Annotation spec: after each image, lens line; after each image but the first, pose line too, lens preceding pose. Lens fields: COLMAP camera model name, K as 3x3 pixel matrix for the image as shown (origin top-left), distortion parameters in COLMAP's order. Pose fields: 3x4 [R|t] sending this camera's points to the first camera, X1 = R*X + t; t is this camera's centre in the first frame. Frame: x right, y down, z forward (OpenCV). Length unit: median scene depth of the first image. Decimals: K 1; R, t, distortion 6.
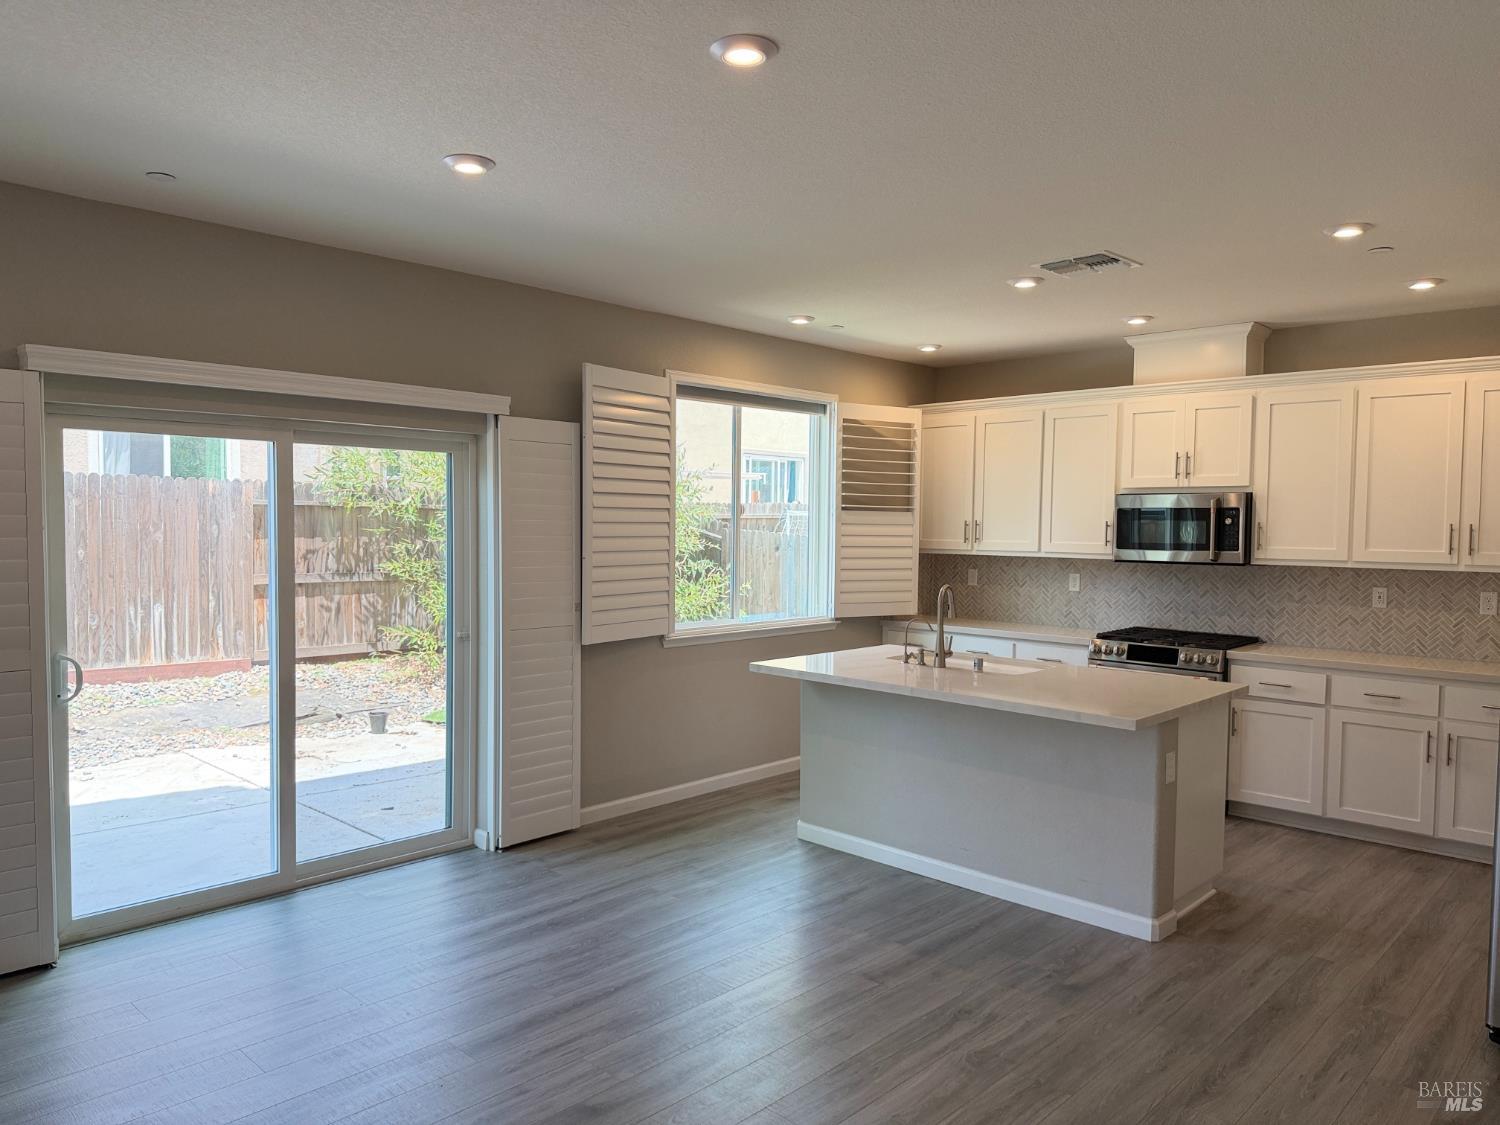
lens RADIAL K [[1063.4, 0, 738.8], [0, 1063.4, 573.3], [0, 0, 1]] dist [0.063776, -0.092788]
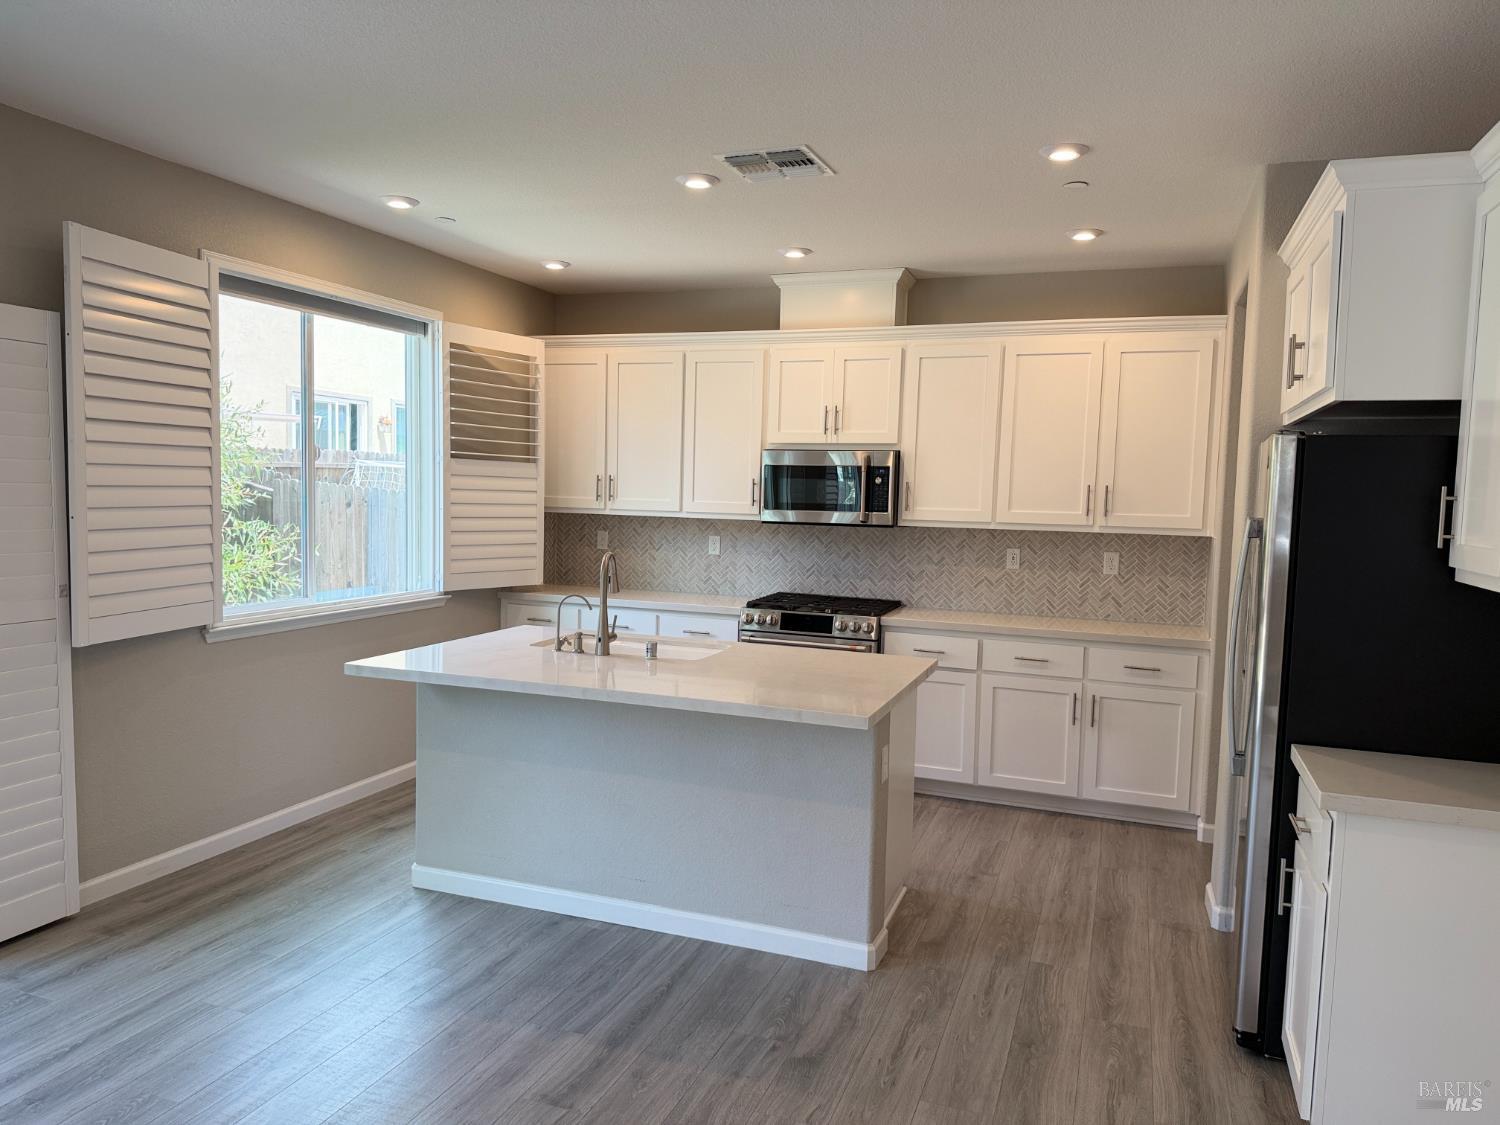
lens RADIAL K [[1063.4, 0, 754.6], [0, 1063.4, 574.2], [0, 0, 1]] dist [0.063776, -0.092788]
pose [[0.914385, -0.019225, 0.404388, -0.025058], [0.002888, 0.999156, 0.040972, -0.004579], [-0.404835, -0.036297, 0.913669, 0.192461]]
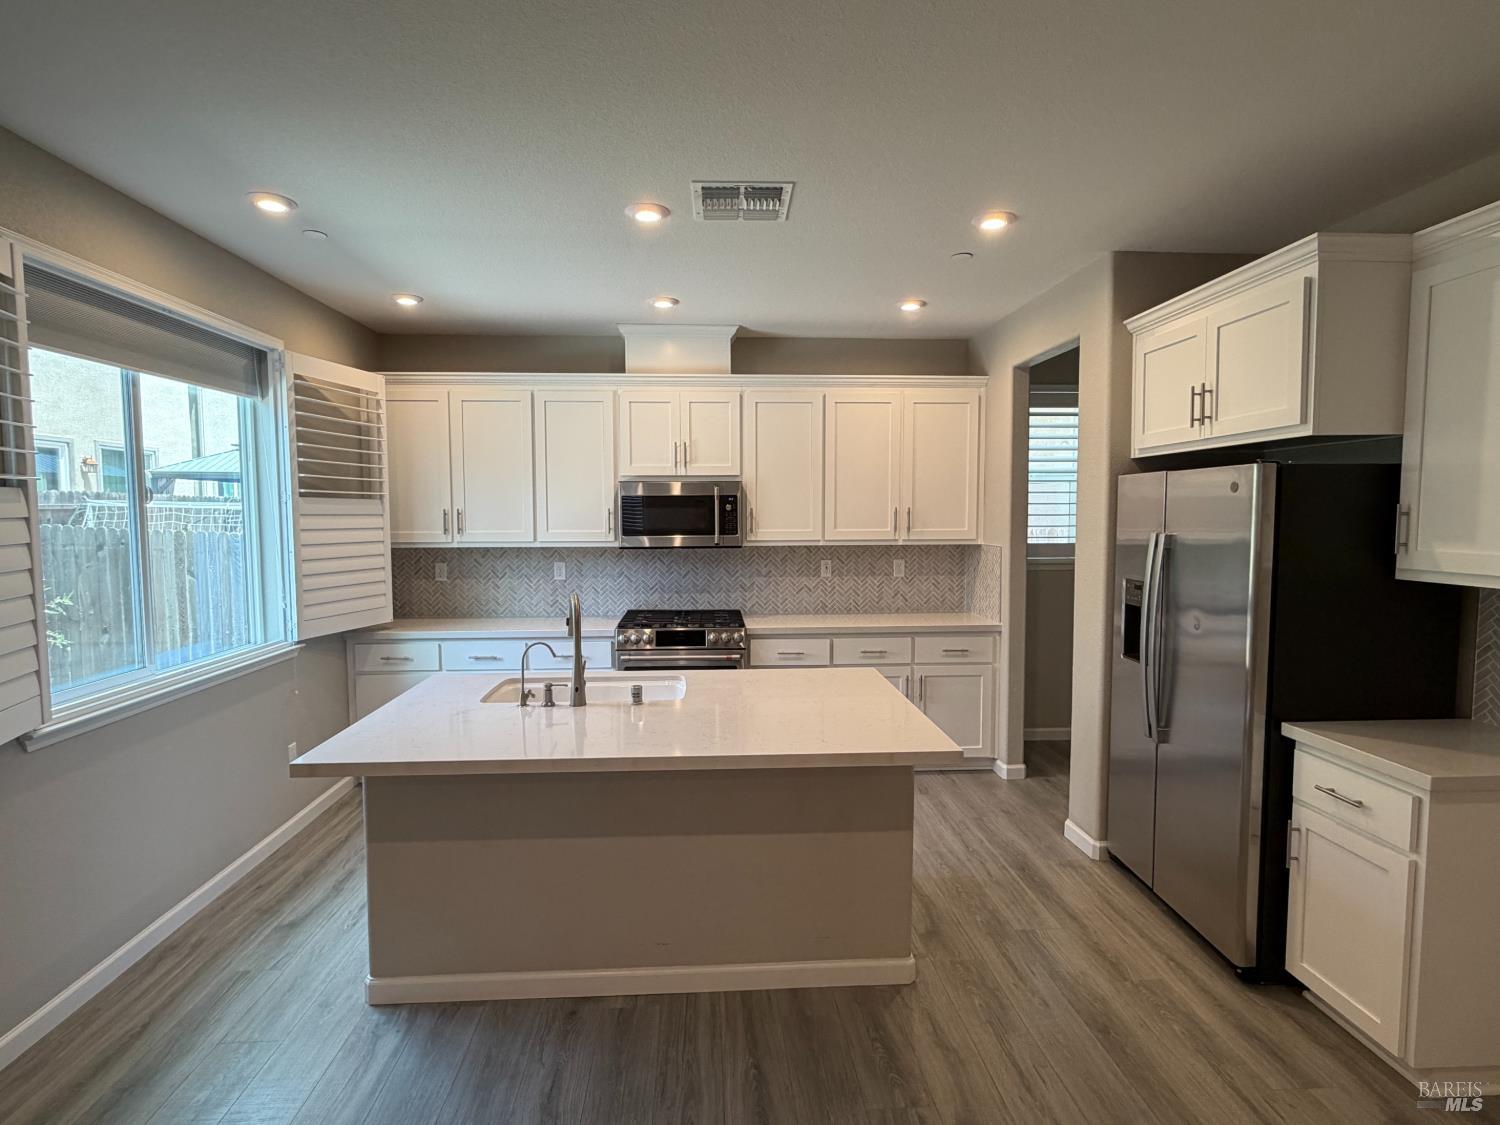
lens RADIAL K [[763.1, 0, 750.7], [0, 763.1, 565.1], [0, 0, 1]] dist [0.000436, 0.001197]
pose [[0.676577, -0.064494, 0.733542, -0.101308], [0.046610, 0.997910, 0.044747, -0.024528], [-0.734895, 0.003915, 0.678169, 0.475173]]
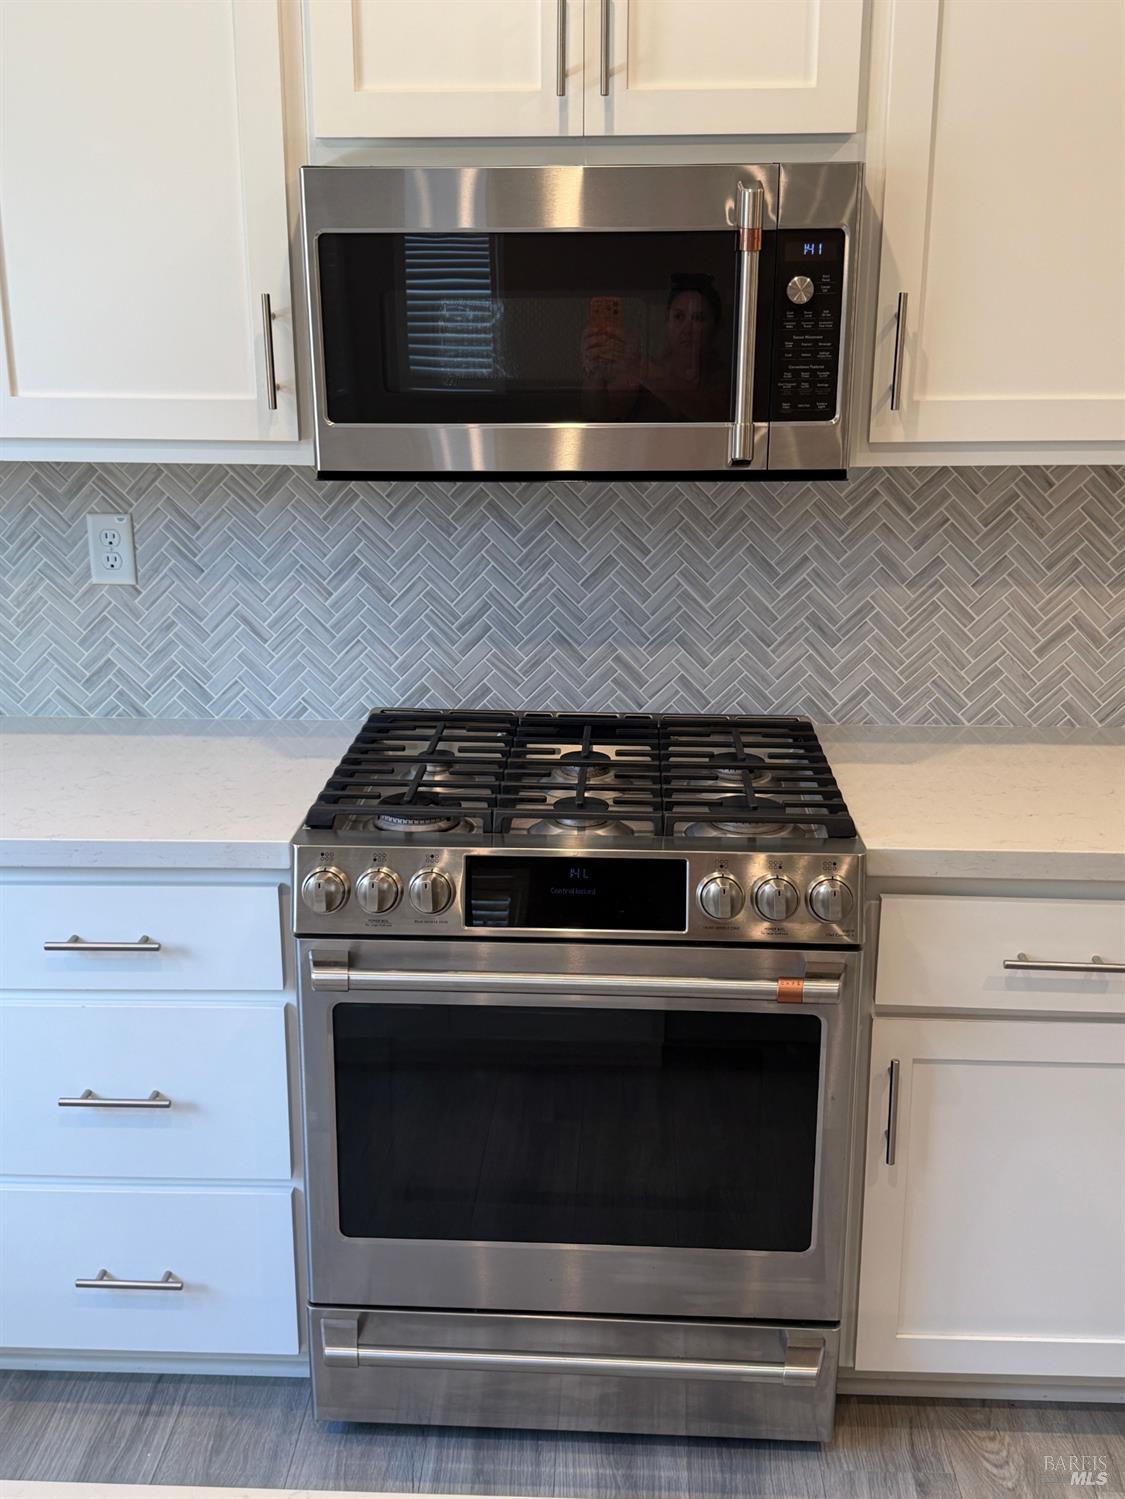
lens RADIAL K [[1516.5, 0, 556.9], [0, 1516.5, 747.7], [0, 0, 1]] dist [0.117227, 0.000000]
pose [[0.751454, -0.186288, 0.632940, 0.187256], [0.040372, 0.970498, 0.237706, -0.034175], [-0.658549, -0.153072, 0.736806, 0.793367]]
